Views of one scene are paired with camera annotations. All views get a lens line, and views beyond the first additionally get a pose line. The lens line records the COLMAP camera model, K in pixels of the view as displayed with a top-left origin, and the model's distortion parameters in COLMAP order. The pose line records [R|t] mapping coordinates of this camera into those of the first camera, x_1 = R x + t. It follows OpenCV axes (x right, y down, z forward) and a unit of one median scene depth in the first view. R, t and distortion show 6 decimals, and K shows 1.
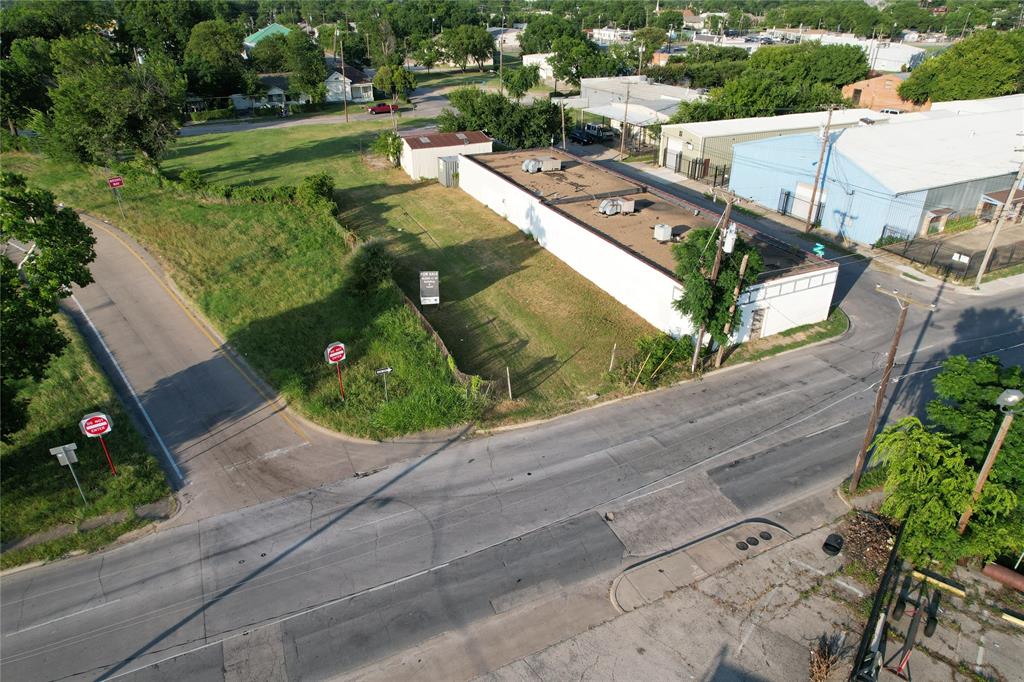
lens RADIAL K [[650.3, 0, 519.8], [0, 650.3, 344.8], [0, 0, 1]] dist [-0.075665, 0.066759]
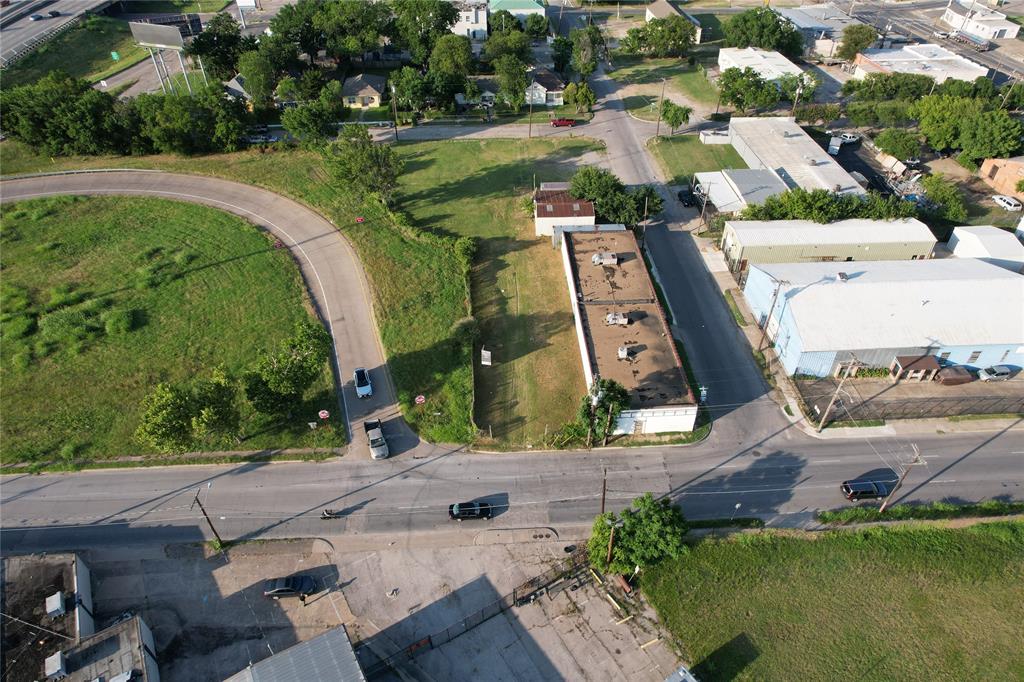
lens RADIAL K [[650.3, 0, 521.6], [0, 650.3, 347.3], [0, 0, 1]] dist [-0.075665, 0.066759]
pose [[0.925896, 0.241489, -0.290517, 0.442847], [-0.181400, 0.958755, 0.218823, -0.485831], [0.331378, -0.149907, 0.931513, -0.649313]]
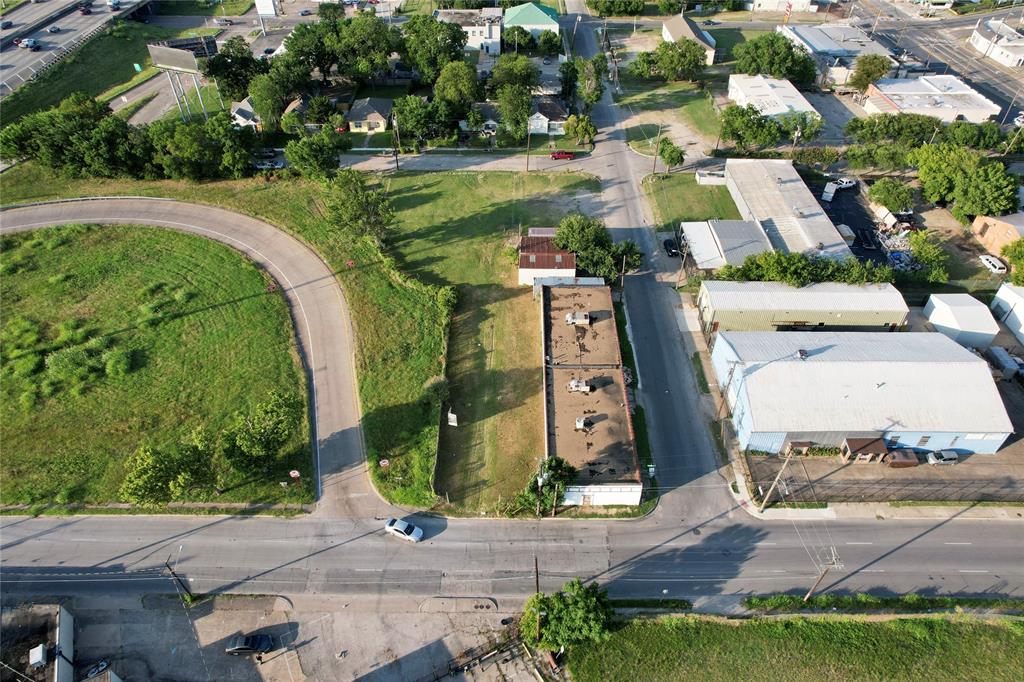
lens RADIAL K [[650.3, 0, 521.7], [0, 650.3, 347.1], [0, 0, 1]] dist [-0.075665, 0.066759]
pose [[0.902893, 0.289988, -0.317318, 0.553917], [-0.211607, 0.942382, 0.259113, -0.762368], [0.374174, -0.166805, 0.912233, -0.636634]]
